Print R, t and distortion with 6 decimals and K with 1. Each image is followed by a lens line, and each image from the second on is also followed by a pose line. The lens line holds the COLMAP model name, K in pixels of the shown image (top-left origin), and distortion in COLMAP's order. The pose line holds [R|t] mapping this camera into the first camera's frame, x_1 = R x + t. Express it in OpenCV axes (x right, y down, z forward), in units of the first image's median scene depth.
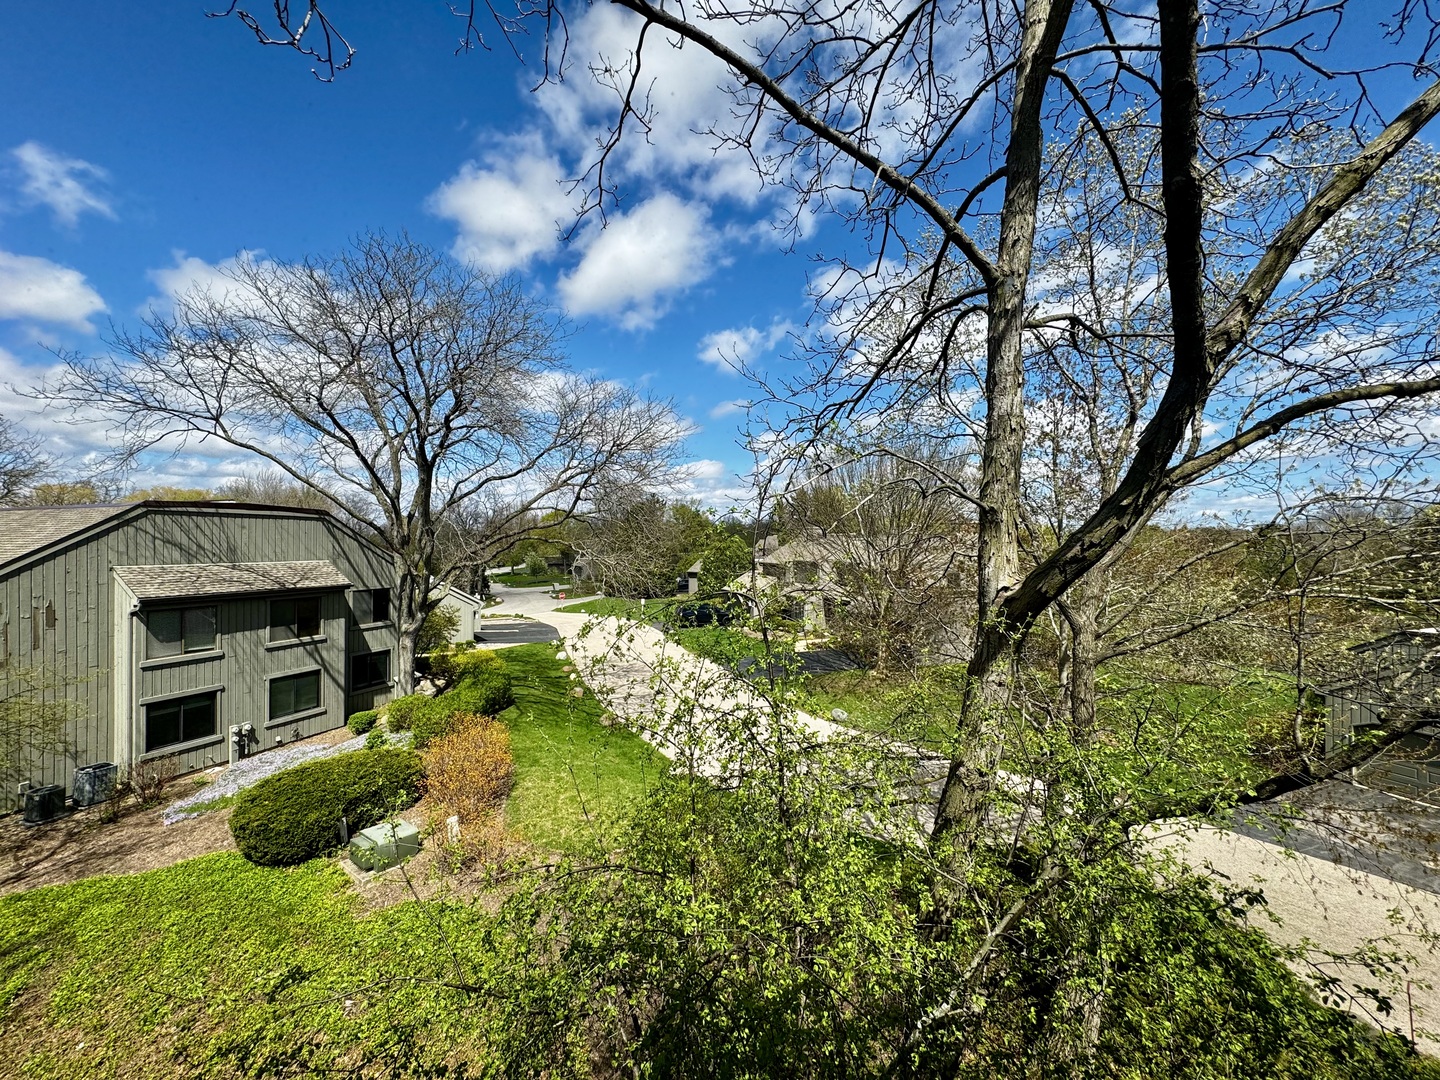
lens RADIAL K [[574.6, 0, 722.3], [0, 574.6, 543.7], [0, 0, 1]] dist [-0.003296, 0.001072]
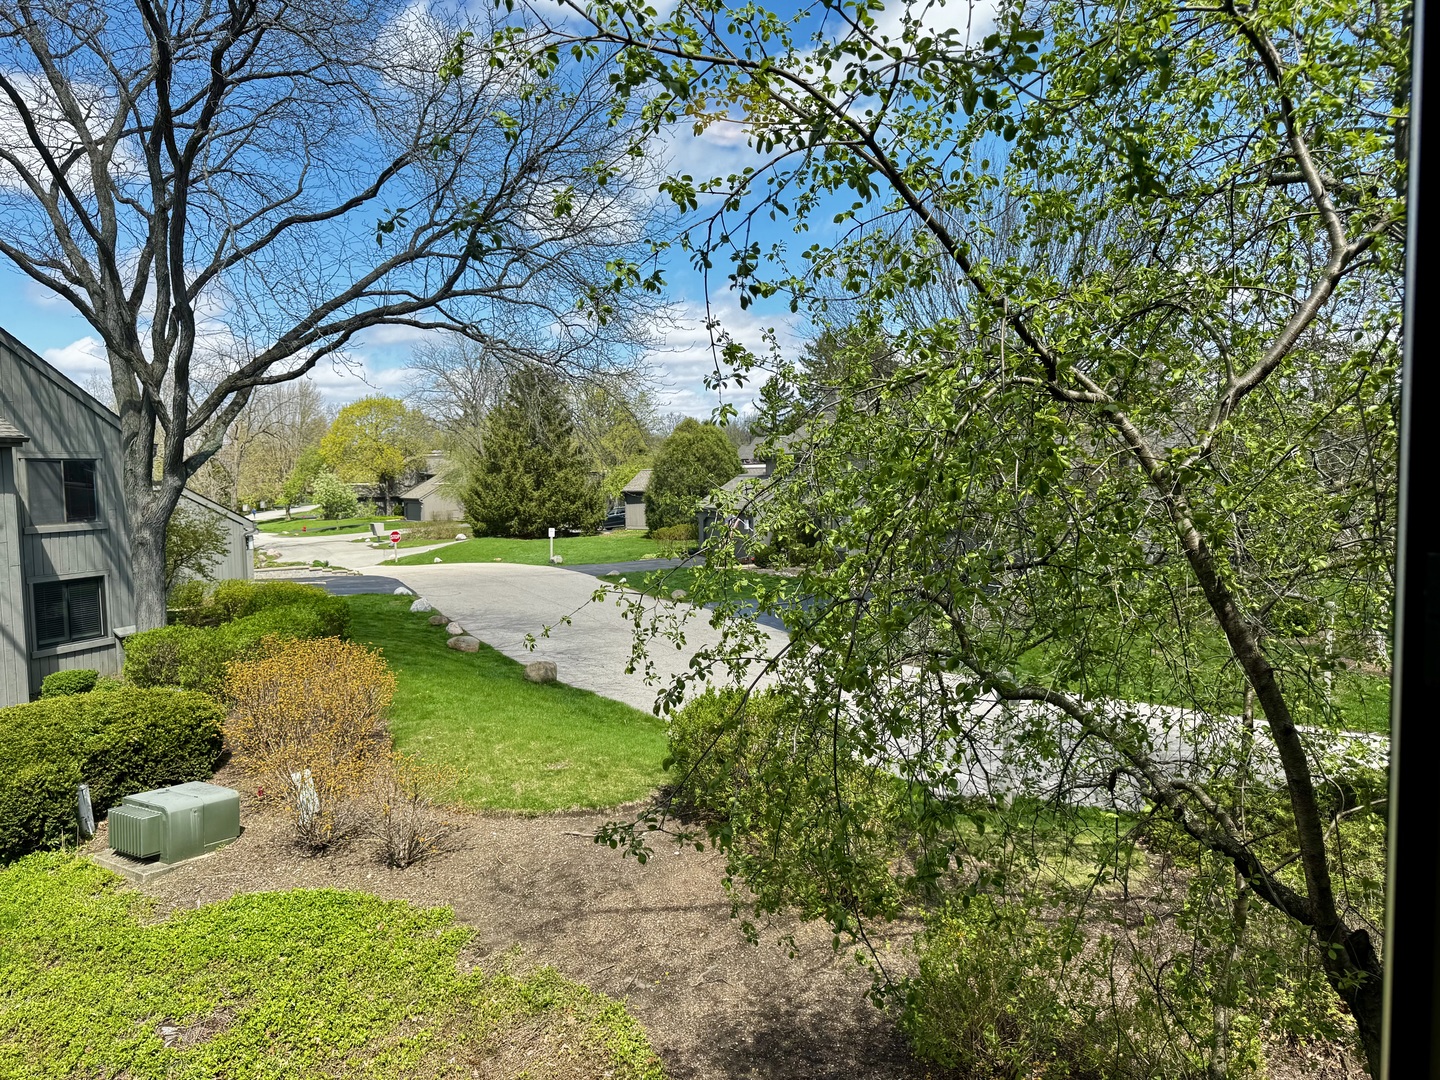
lens RADIAL K [[1033.9, 0, 723.9], [0, 1033.9, 544.4], [0, 0, 1]] dist [0.011363, 0.000879]
pose [[0.998041, -0.028383, 0.055752, -0.065206], [0.024529, 0.997340, 0.068636, 0.106288], [-0.057551, -0.067134, 0.996083, 0.023242]]
